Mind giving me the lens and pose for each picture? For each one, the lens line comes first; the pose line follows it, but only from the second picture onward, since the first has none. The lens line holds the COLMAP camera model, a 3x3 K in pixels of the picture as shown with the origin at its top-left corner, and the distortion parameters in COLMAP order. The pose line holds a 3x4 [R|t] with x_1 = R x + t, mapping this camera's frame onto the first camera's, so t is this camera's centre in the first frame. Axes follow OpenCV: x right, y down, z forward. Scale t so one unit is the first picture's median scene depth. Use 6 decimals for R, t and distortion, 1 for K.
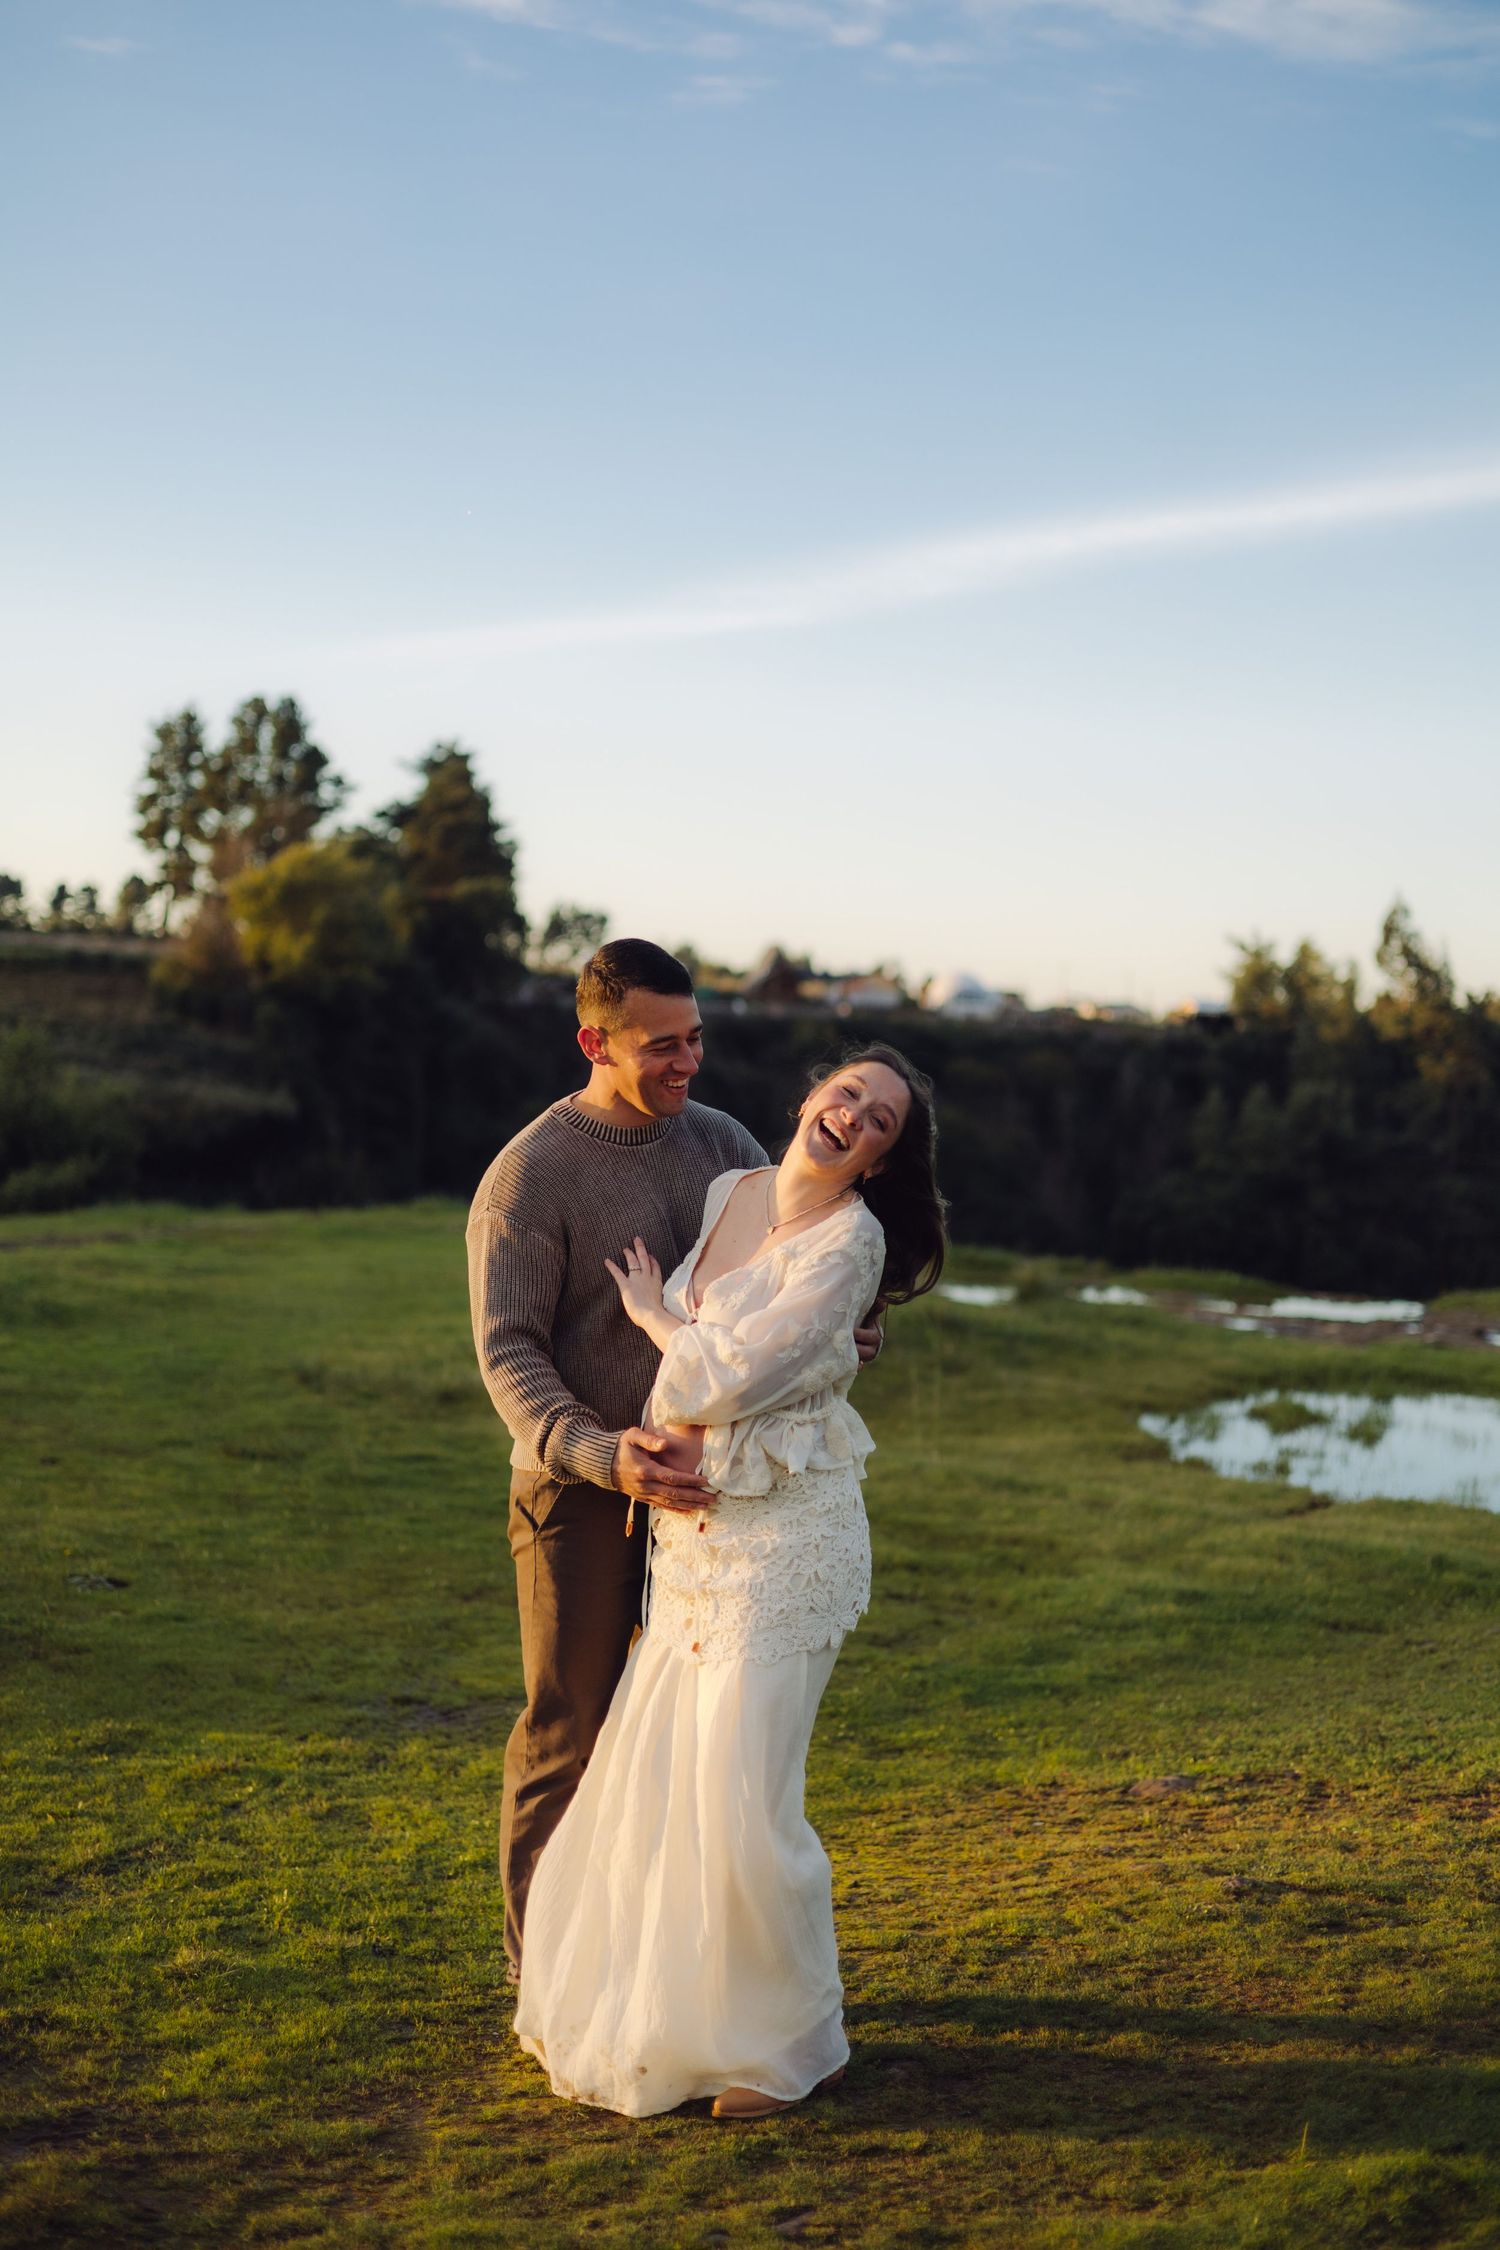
lens RADIAL K [[3268.4, 0, 684.8], [0, 3268.4, 1122.5], [0, 0, 1]] dist [0.077561, 0.000000]
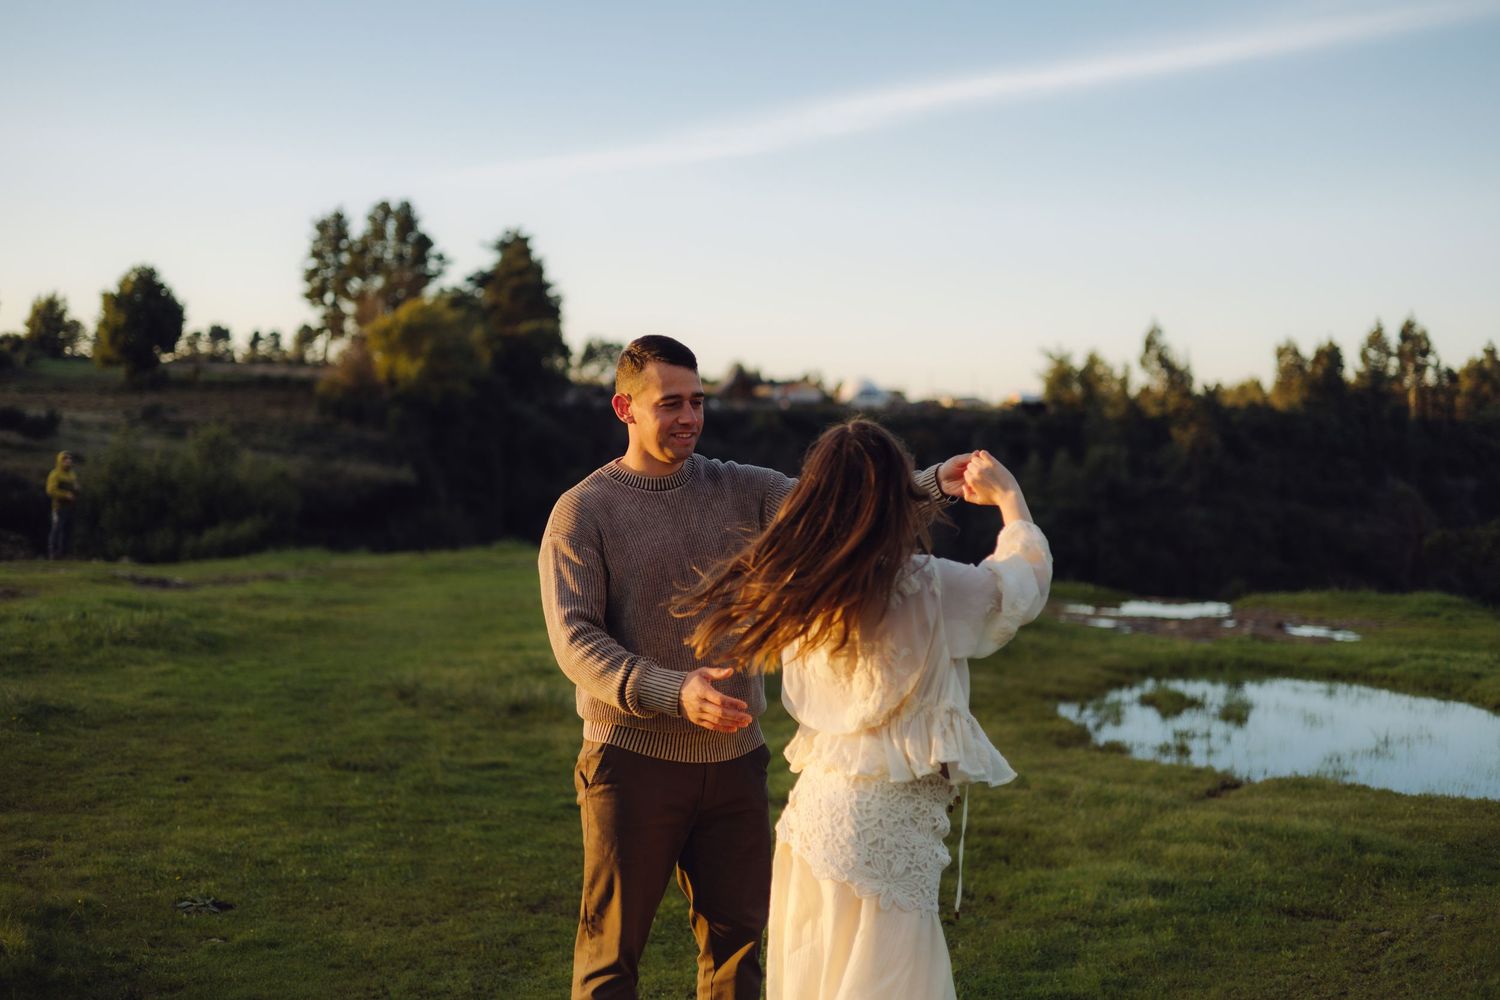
lens RADIAL K [[2178.9, 0, 720.0], [0, 2178.9, 491.3], [0, 0, 1]] dist [0.077561, 0.000000]
pose [[0.999590, -0.021260, 0.019172, -0.008784], [0.021177, 0.999766, 0.004518, -0.000911], [-0.019264, -0.004110, 0.999806, 0.159130]]
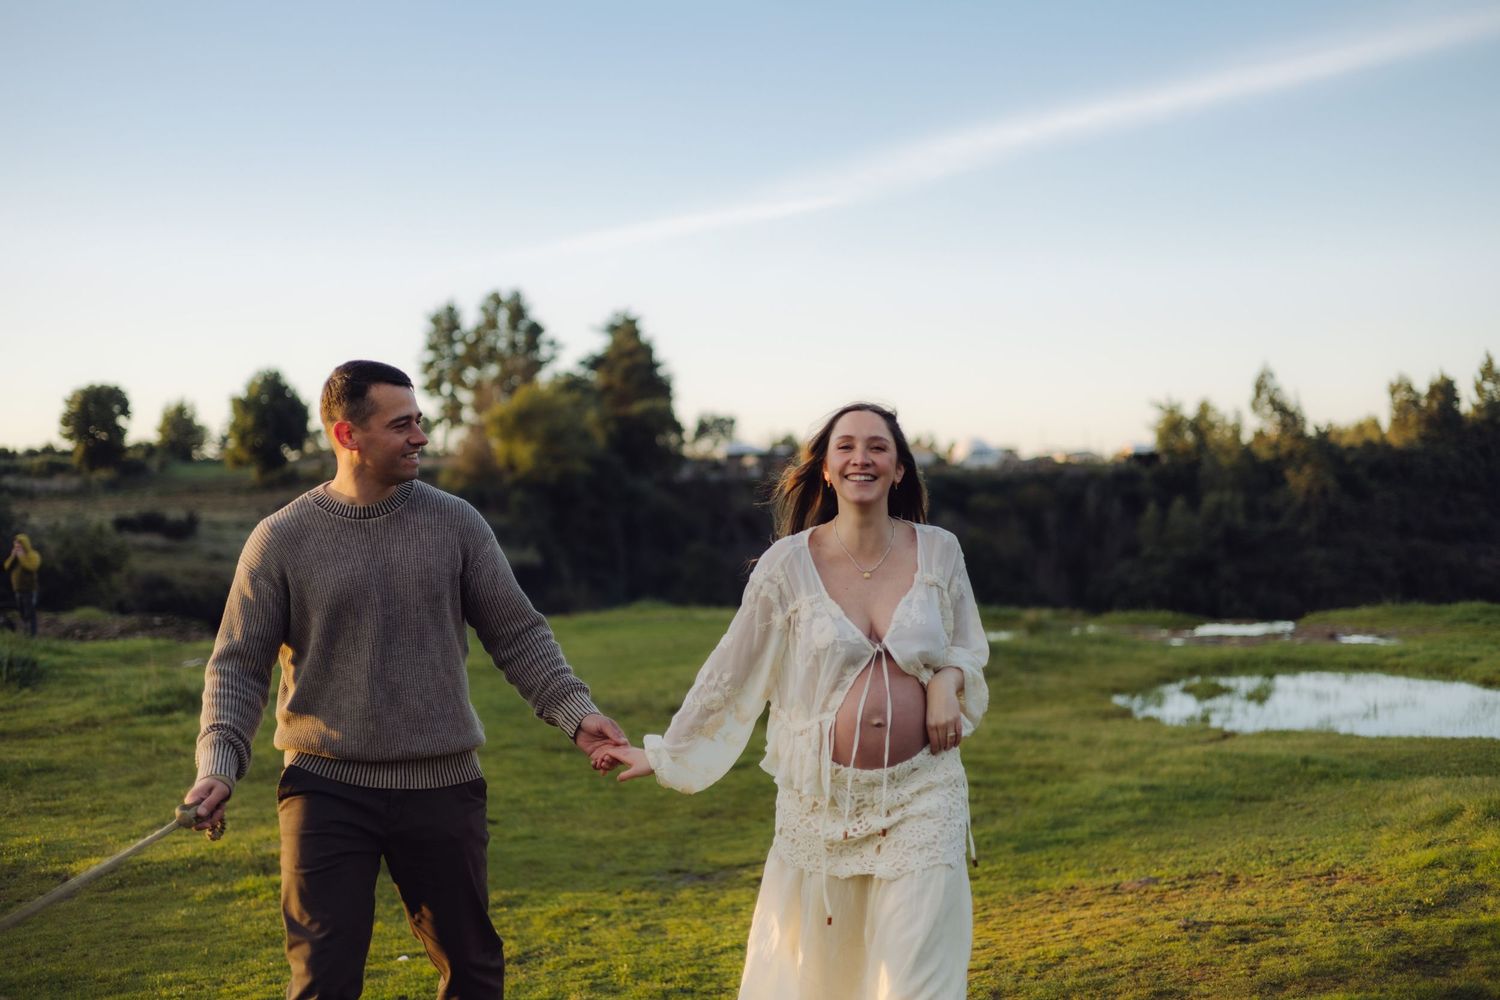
lens RADIAL K [[2178.9, 0, 712.8], [0, 2178.9, 505.0], [0, 0, 1]] dist [0.077561, 0.000000]
pose [[0.996597, -0.073842, -0.036620, -0.007046], [0.072977, 0.997035, -0.024416, 0.011106], [0.038314, 0.021660, 0.999031, -0.059030]]
